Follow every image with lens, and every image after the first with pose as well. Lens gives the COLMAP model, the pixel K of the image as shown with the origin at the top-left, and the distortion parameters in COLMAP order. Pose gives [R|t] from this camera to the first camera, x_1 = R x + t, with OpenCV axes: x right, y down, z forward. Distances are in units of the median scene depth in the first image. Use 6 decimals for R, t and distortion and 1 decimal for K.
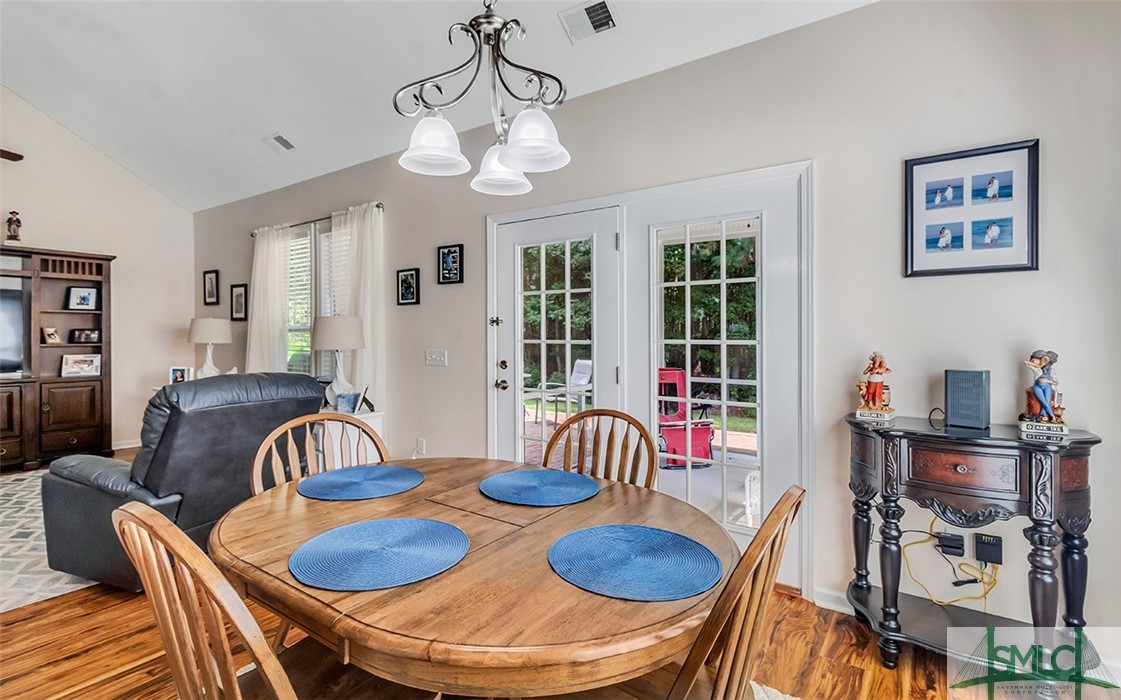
lens RADIAL K [[537.2, 0, 560.6], [0, 537.2, 330.2], [0, 0, 1]] dist [0.002619, 0.001466]
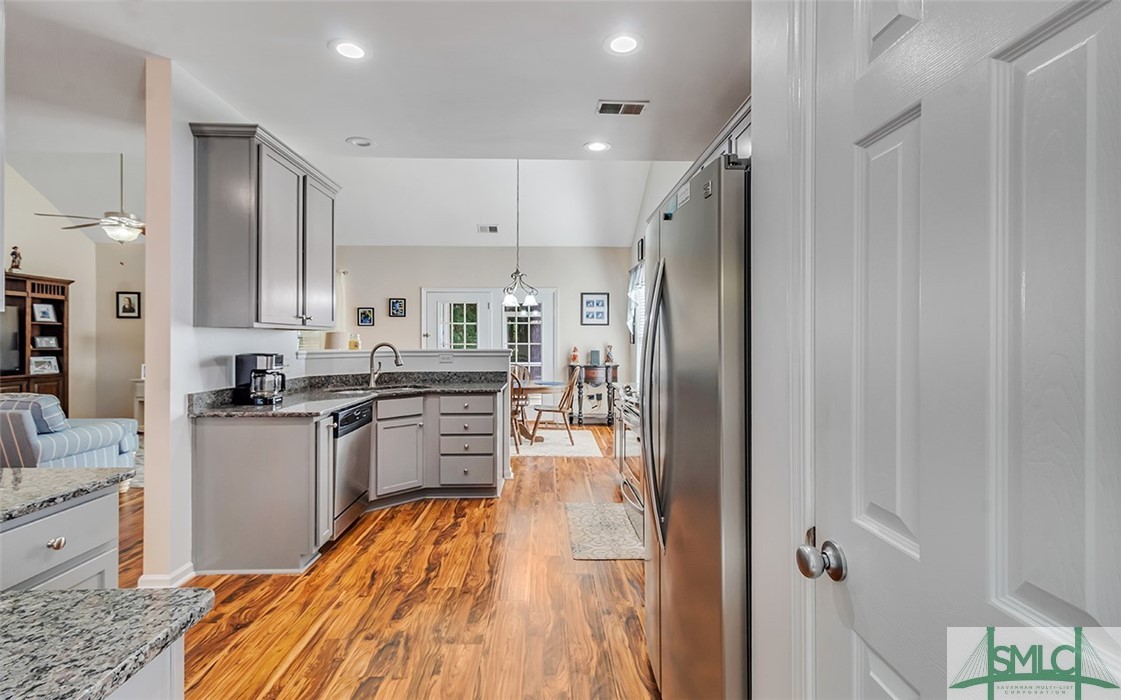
lens RADIAL K [[537.2, 0, 551.5], [0, 537.2, 332.2], [0, 0, 1]] dist [0.002619, 0.001466]
pose [[0.814475, 0.010443, 0.580105, -0.928530], [-0.004511, 0.999922, -0.011667, -0.005744], [-0.580181, 0.006886, 0.814458, -1.047204]]
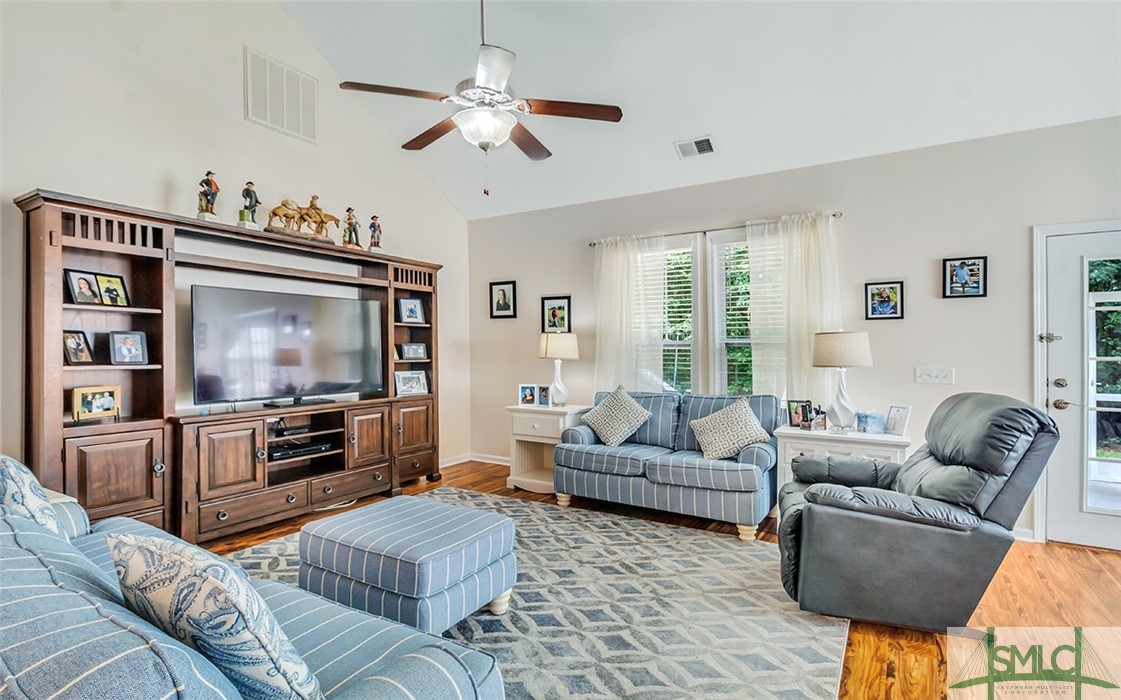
lens RADIAL K [[537.2, 0, 564.1], [0, 537.2, 352.7], [0, 0, 1]] dist [0.002619, 0.001466]
pose [[0.998333, 0.000636, 0.057706, -0.969683], [-0.001621, 0.999854, 0.017016, -0.004510], [-0.057687, -0.017081, 0.998189, 0.087140]]
